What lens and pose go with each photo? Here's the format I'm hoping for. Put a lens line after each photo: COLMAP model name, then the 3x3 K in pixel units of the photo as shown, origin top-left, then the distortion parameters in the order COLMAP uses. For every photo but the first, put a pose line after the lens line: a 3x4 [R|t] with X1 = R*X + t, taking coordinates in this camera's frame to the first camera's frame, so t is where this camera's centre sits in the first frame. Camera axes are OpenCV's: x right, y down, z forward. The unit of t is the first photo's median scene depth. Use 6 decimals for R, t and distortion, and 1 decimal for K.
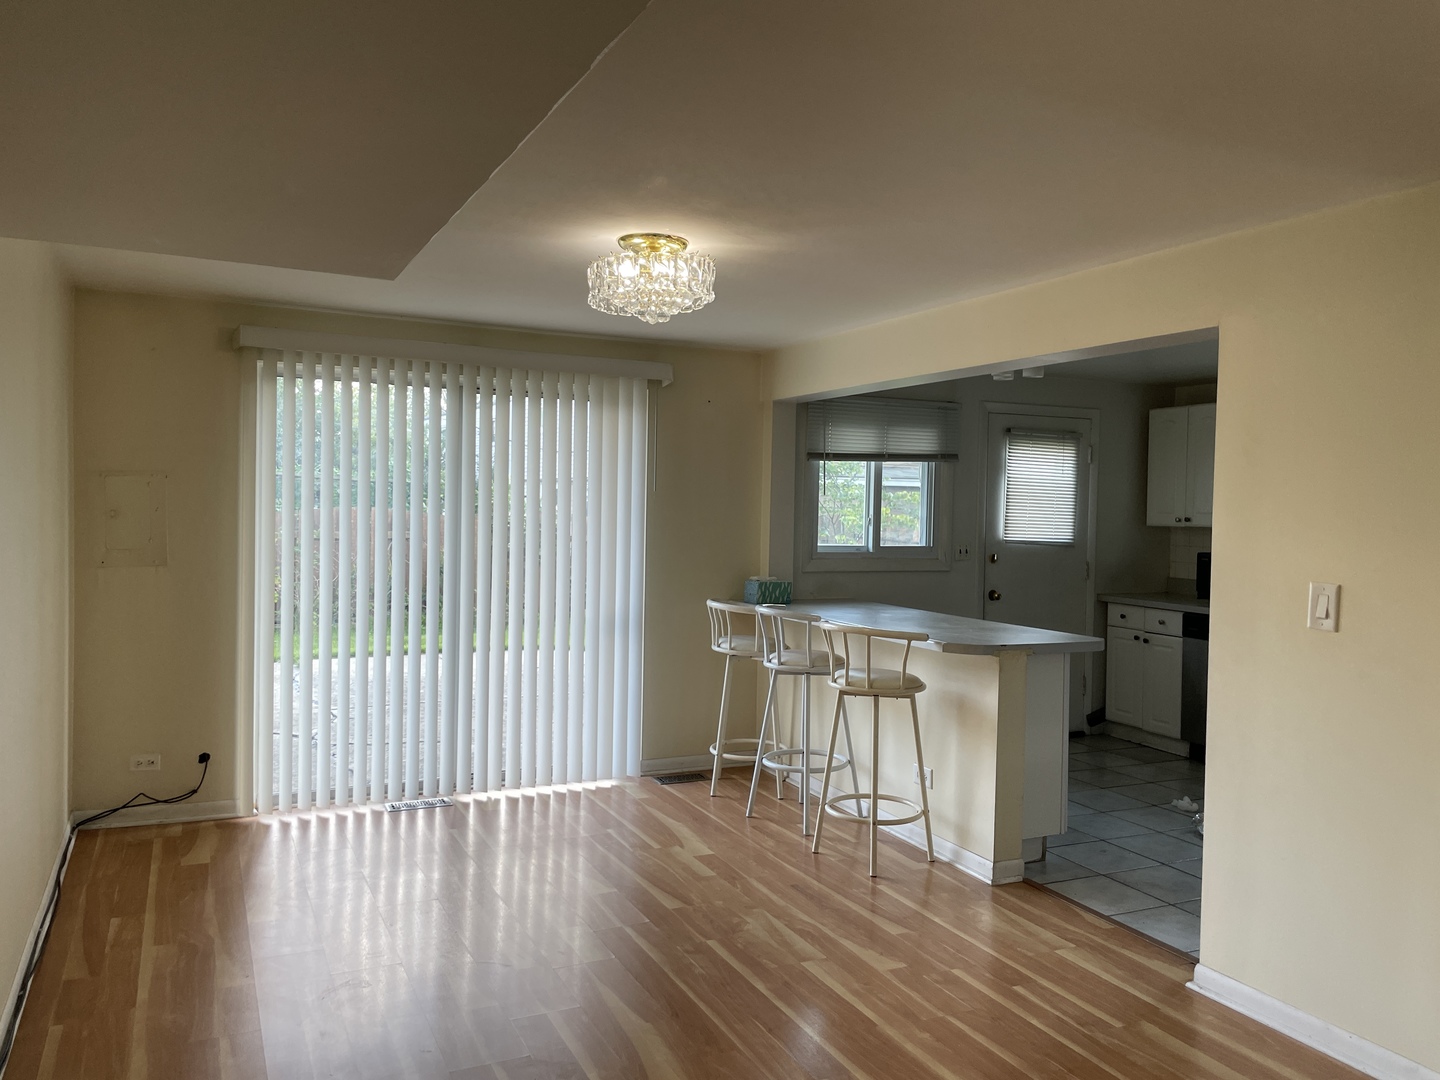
lens RADIAL K [[1092.1, 0, 720.0], [0, 1092.1, 540.0], [0, 0, 1]] dist [0.059726, -0.005497]
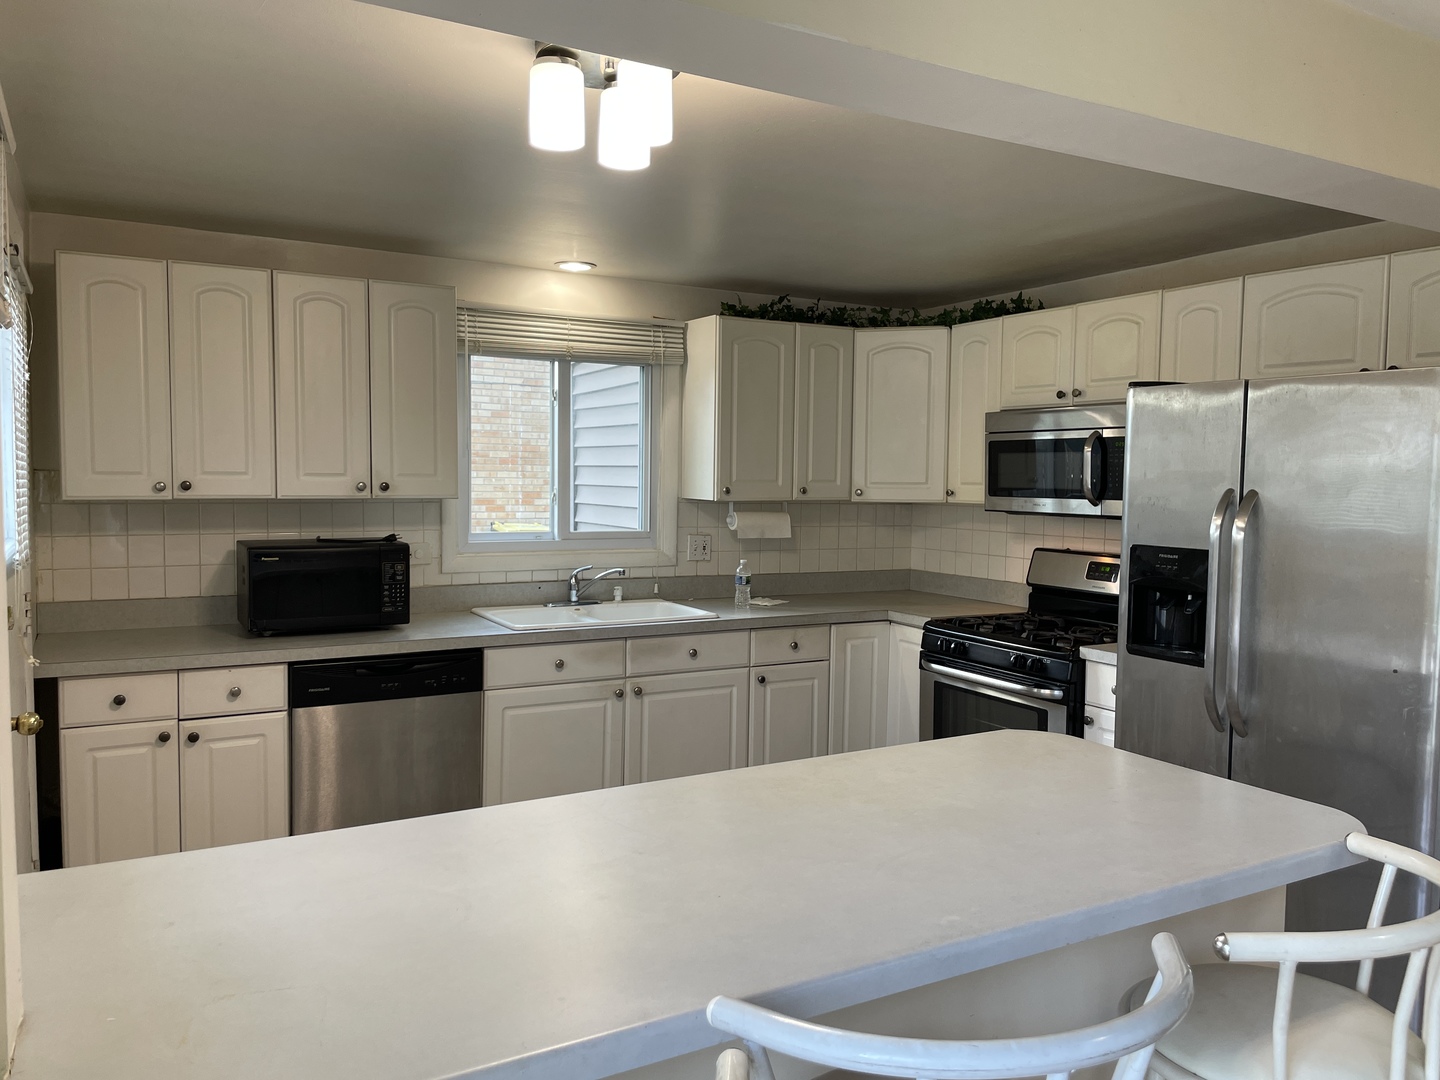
lens RADIAL K [[1092.1, 0, 720.0], [0, 1092.1, 540.0], [0, 0, 1]] dist [0.059726, -0.005497]
pose [[-0.082181, -0.091485, 0.992410, -0.113078], [0.010016, 0.995652, 0.092614, -0.038930], [-0.996567, 0.017551, -0.080907, 0.795501]]
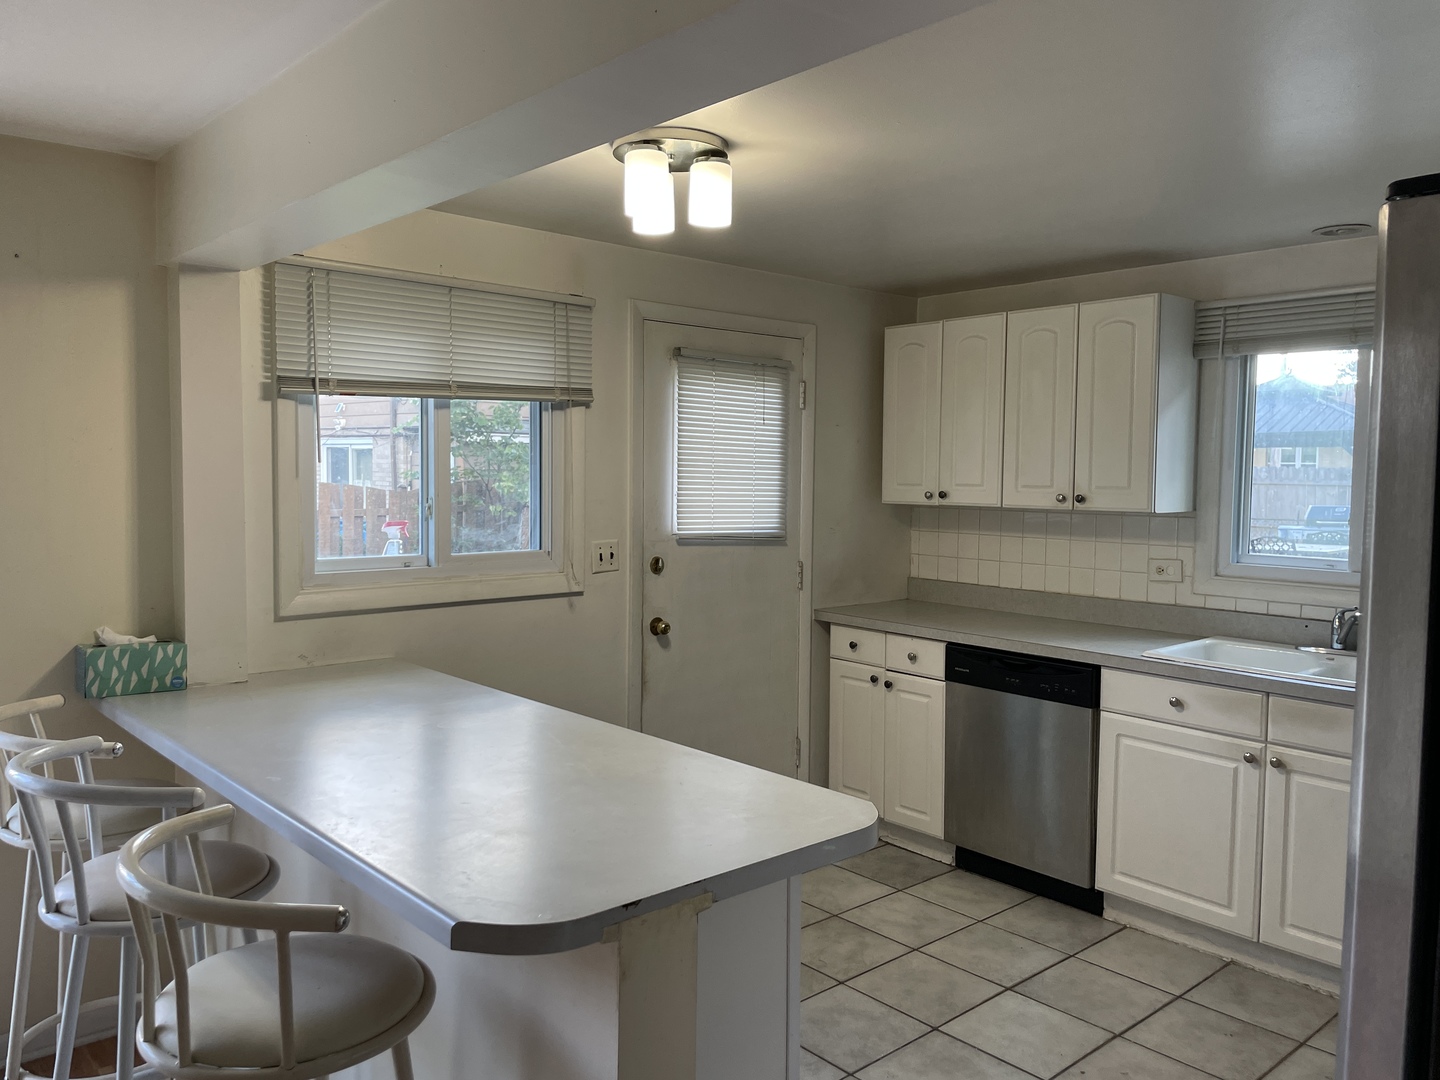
lens RADIAL K [[1092.1, 0, 720.0], [0, 1092.1, 540.0], [0, 0, 1]] dist [0.059726, -0.005497]
pose [[0.962427, -0.027521, 0.270142, 0.119452], [0.017189, 0.999030, 0.040541, -0.020421], [-0.270996, -0.034374, 0.961967, 0.408964]]
